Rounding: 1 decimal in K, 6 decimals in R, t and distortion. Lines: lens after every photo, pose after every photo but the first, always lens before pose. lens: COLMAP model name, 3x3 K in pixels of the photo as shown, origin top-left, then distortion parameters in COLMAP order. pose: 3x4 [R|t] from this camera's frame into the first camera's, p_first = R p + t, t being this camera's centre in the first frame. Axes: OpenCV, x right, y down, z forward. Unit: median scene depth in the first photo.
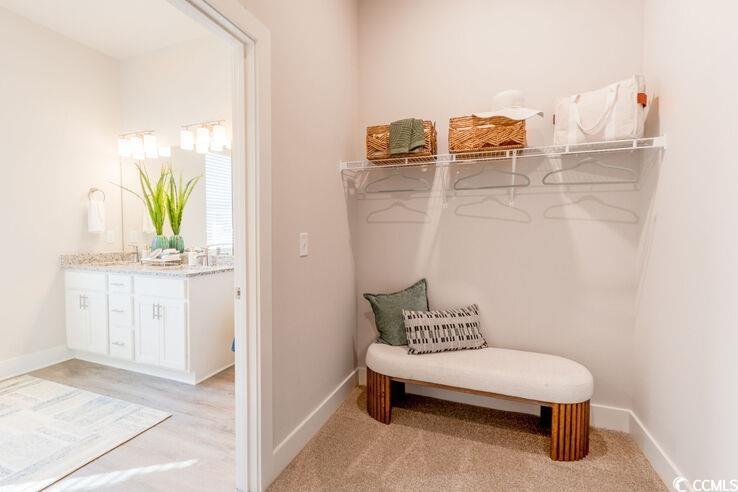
lens RADIAL K [[339.2, 0, 366.5], [0, 339.2, 246.5], [0, 0, 1]] dist [0.003891, 0.001141]
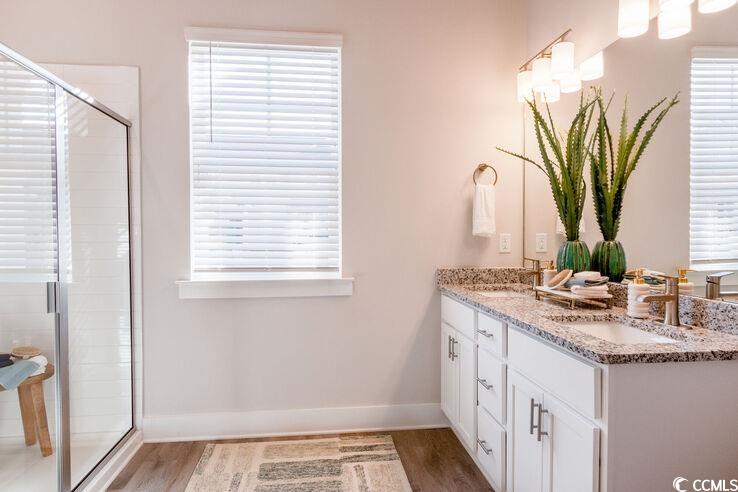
lens RADIAL K [[427.5, 0, 365.1], [0, 427.5, 245.6], [0, 0, 1]] dist [0.005909, -0.001134]
pose [[0.448064, 0.019645, -0.893786, -0.194966], [-0.031637, 0.999481, 0.006108, -0.020656], [0.893442, 0.025540, 0.448453, 0.462415]]
